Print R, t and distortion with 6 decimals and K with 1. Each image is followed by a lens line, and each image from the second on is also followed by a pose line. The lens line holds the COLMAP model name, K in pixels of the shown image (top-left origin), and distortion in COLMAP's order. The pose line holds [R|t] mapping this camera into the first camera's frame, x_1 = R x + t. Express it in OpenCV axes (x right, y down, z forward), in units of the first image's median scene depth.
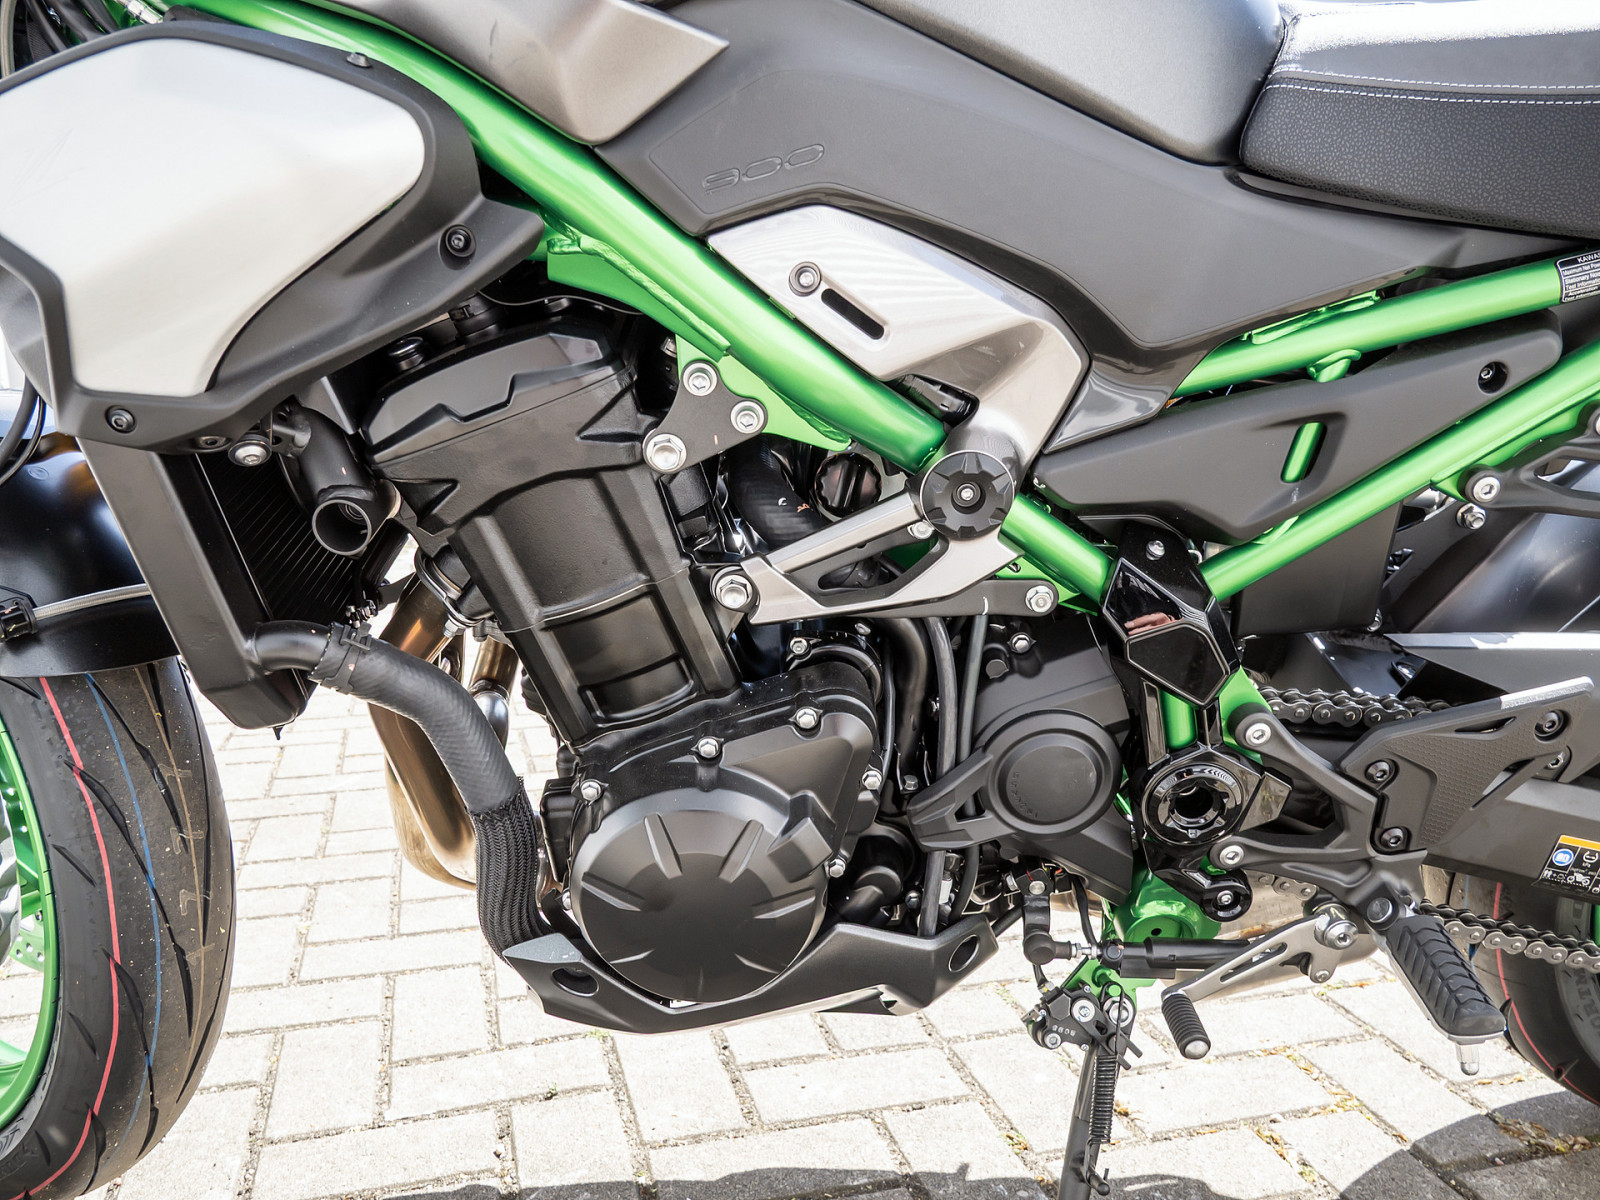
lens RADIAL K [[1298.0, 0, 800.0], [0, 1298.0, 601.8], [0, 0, 1]] dist [-0.017091, 0.002568]
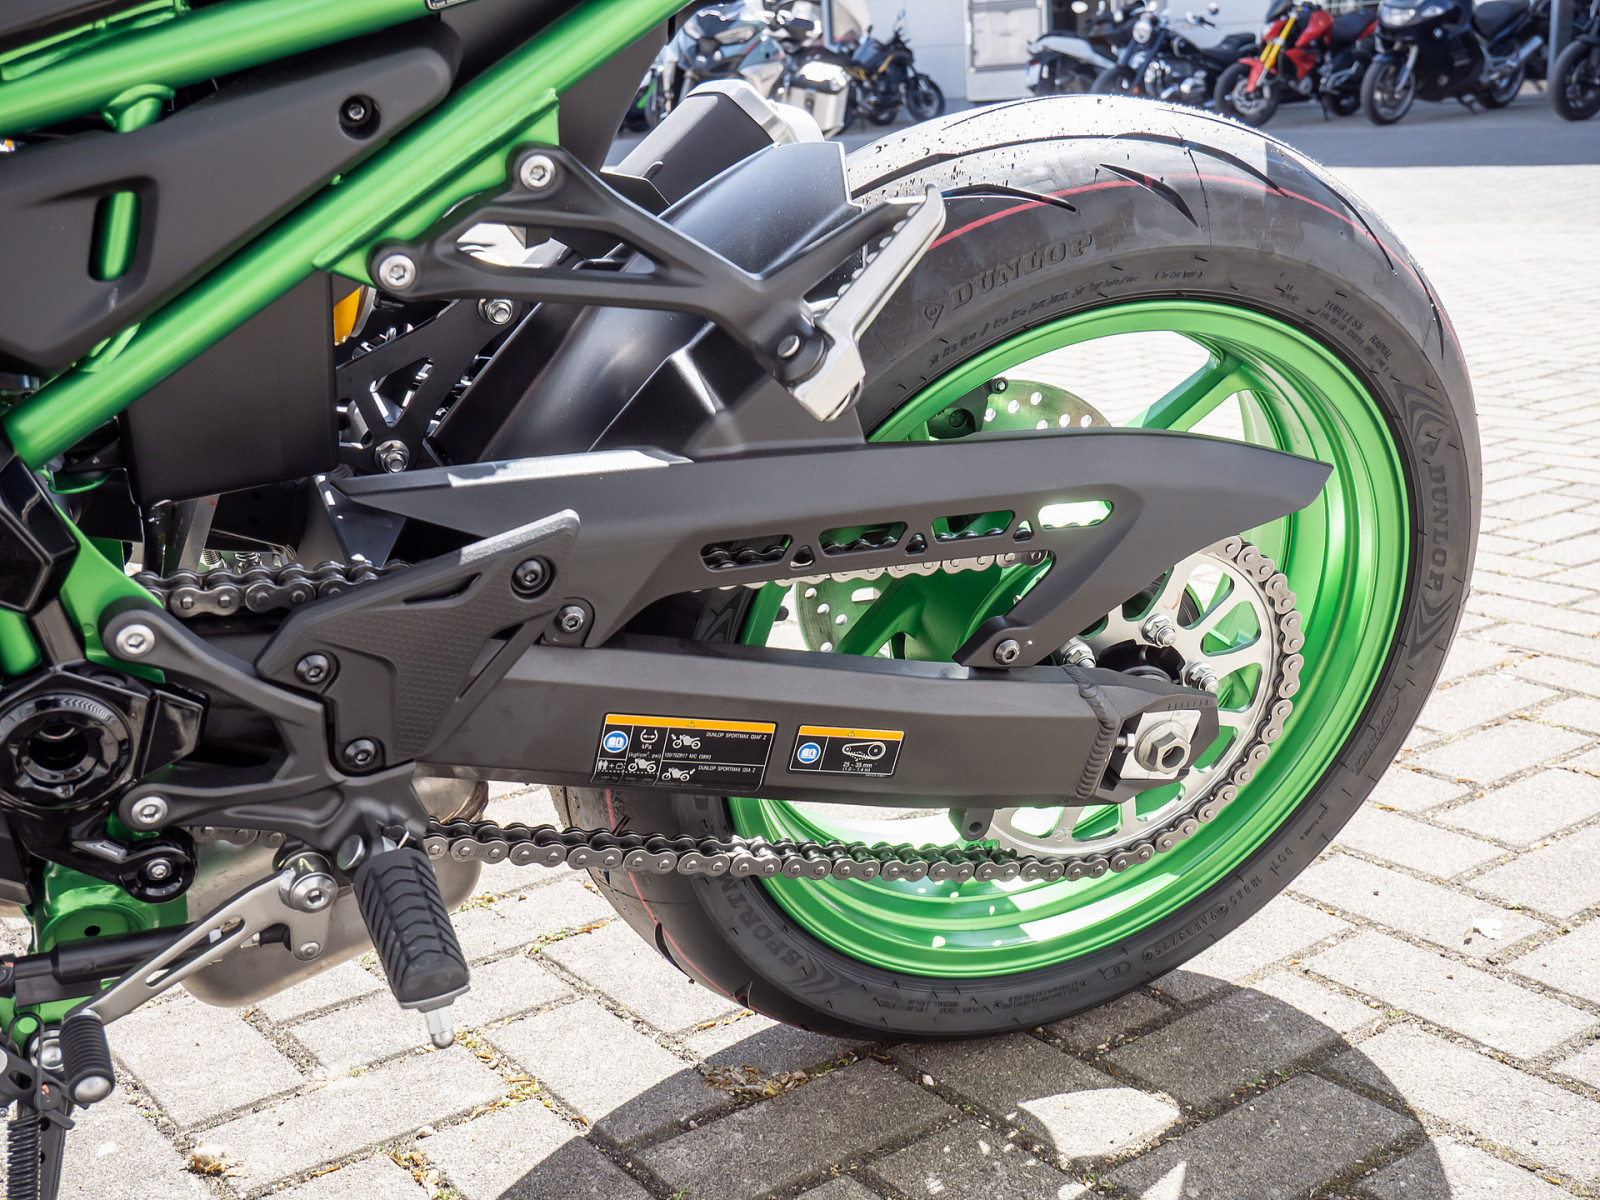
lens RADIAL K [[1805.3, 0, 800.0], [0, 1805.3, 600.1], [0, 0, 1]] dist [0.018591, 0.000000]
pose [[0.933864, -0.127020, 0.334312, 0.341674], [0.099755, 0.990216, 0.097575, 0.018506], [-0.343435, -0.057772, 0.937398, -0.052309]]
